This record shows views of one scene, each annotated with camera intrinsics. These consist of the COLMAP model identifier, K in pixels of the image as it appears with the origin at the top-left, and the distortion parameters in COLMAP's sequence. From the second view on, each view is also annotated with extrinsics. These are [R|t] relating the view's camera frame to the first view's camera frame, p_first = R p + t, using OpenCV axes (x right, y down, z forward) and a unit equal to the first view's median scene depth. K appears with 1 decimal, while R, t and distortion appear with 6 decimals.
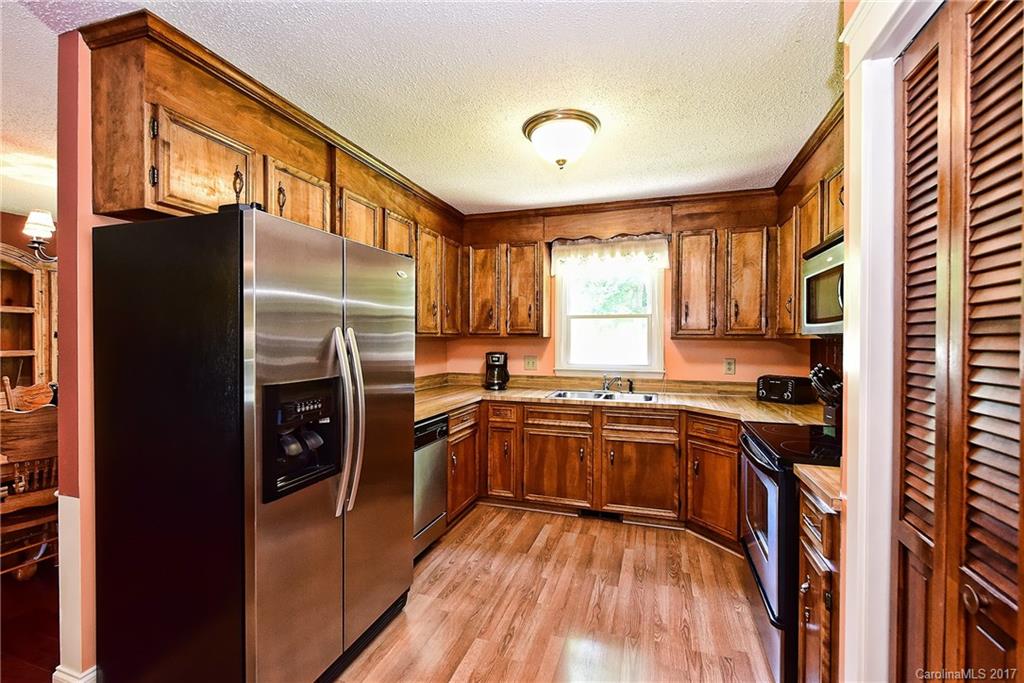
lens RADIAL K [[445.7, 0, 511.5], [0, 445.7, 341.3], [0, 0, 1]] dist [-0.002385, -0.000416]
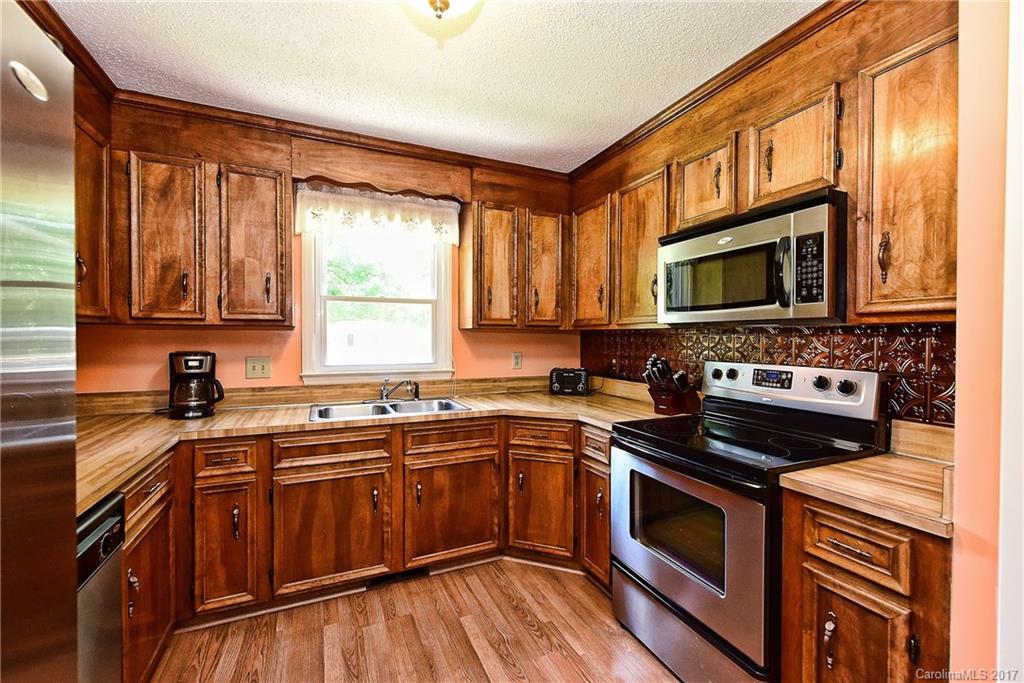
lens RADIAL K [[428.2, 0, 511.7], [0, 428.2, 342.9], [0, 0, 1]] dist [0.001813, -0.001486]
pose [[0.729048, -0.011419, 0.684367, -0.130906], [0.003469, 0.999910, 0.012988, 0.008267], [-0.684454, -0.007095, 0.729022, 0.370319]]
